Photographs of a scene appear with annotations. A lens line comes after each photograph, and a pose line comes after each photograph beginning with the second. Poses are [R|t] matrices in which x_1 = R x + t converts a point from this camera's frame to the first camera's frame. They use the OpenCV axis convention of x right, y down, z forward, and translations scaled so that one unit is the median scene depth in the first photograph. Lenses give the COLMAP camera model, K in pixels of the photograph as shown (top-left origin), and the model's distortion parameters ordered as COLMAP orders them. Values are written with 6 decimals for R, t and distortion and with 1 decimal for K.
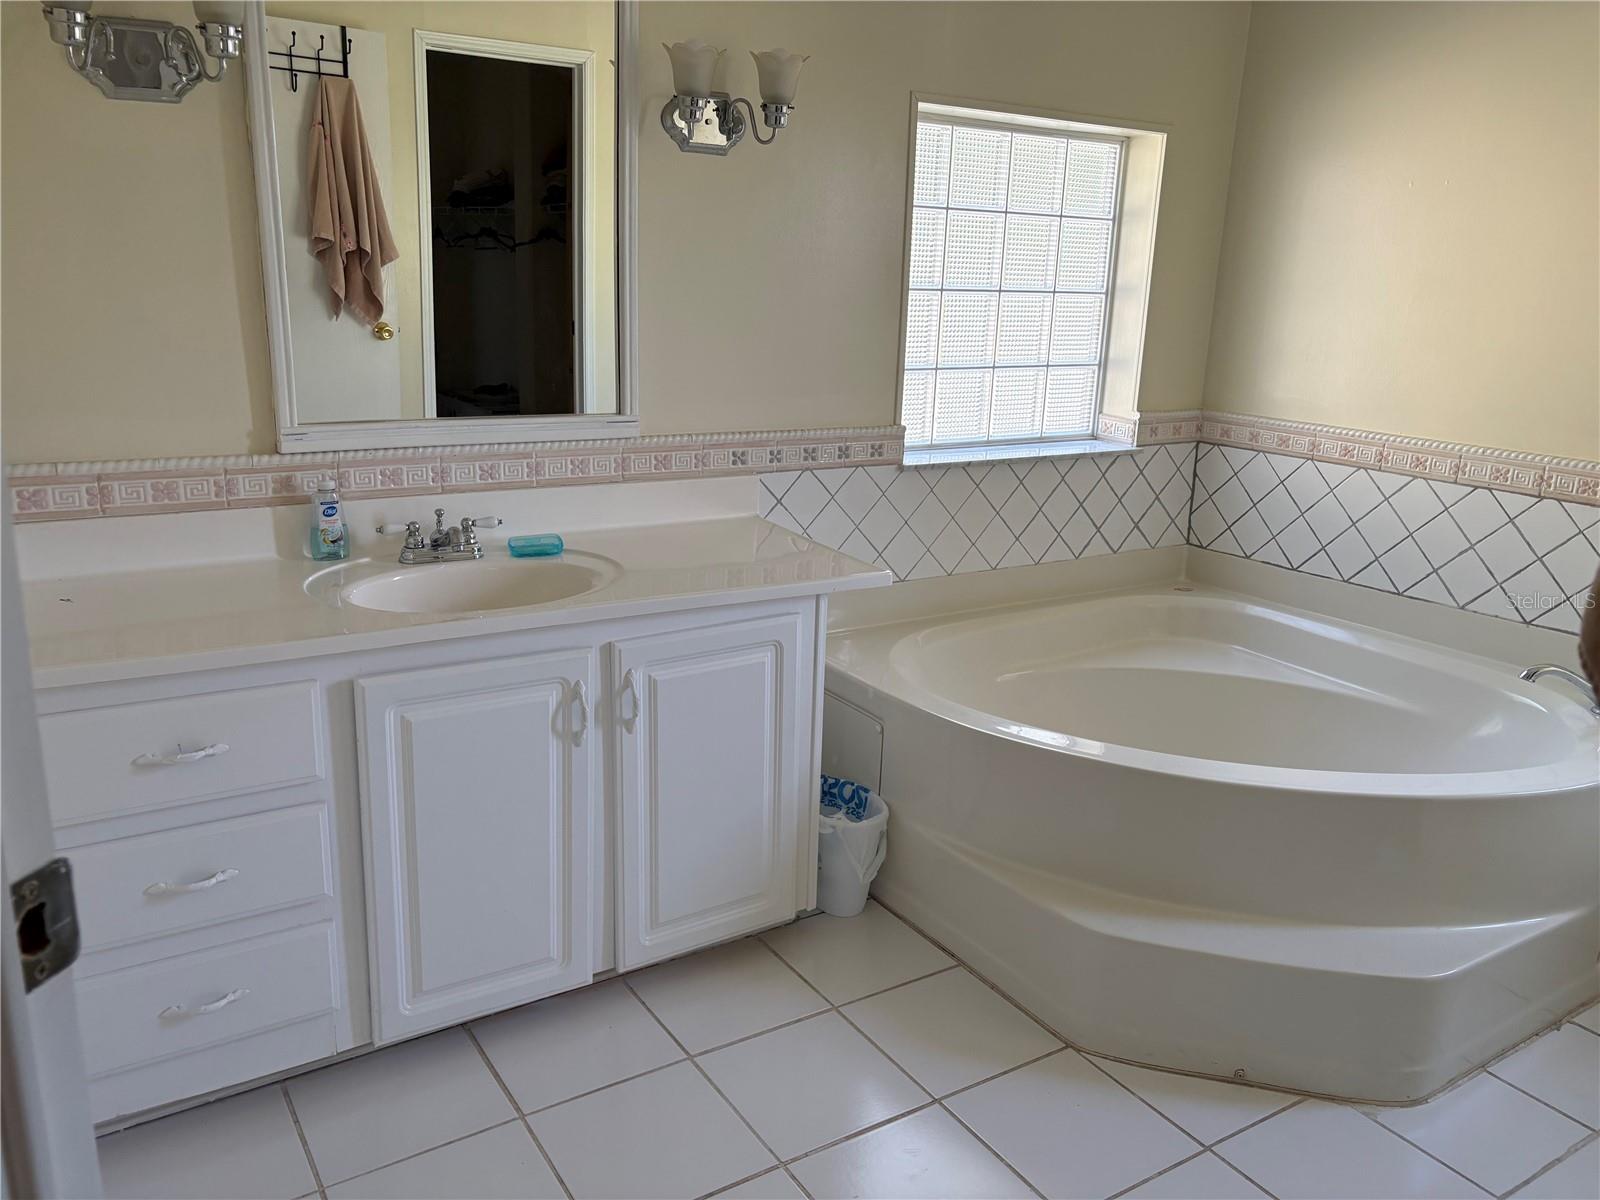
lens RADIAL K [[1222.4, 0, 802.3], [0, 1222.4, 597.4], [0, 0, 1]] dist [0.046887, -0.051390]
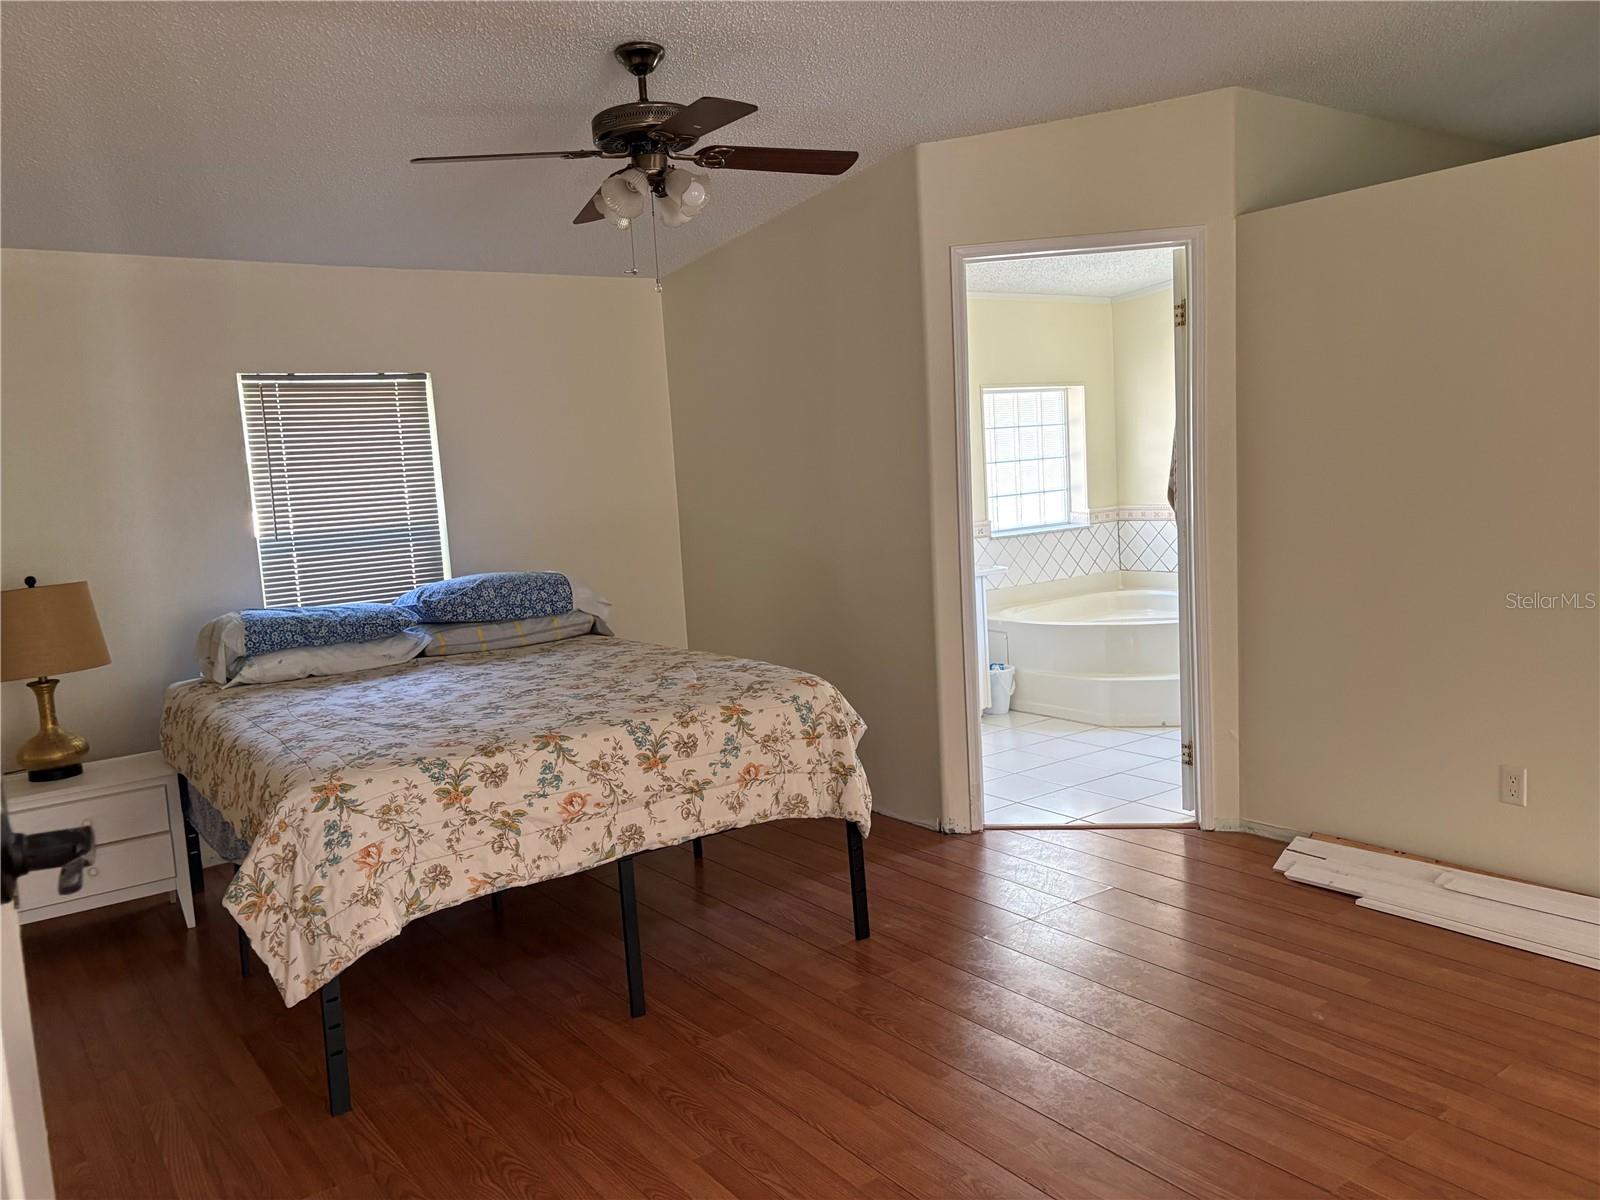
lens RADIAL K [[1222.4, 0, 799.4], [0, 1222.4, 604.7], [0, 0, 1]] dist [0.046887, -0.051390]
pose [[0.993662, -0.102561, 0.046021, -0.341213], [0.108153, 0.983856, -0.142582, 0.263188], [-0.030655, 0.146655, 0.988713, -1.068272]]
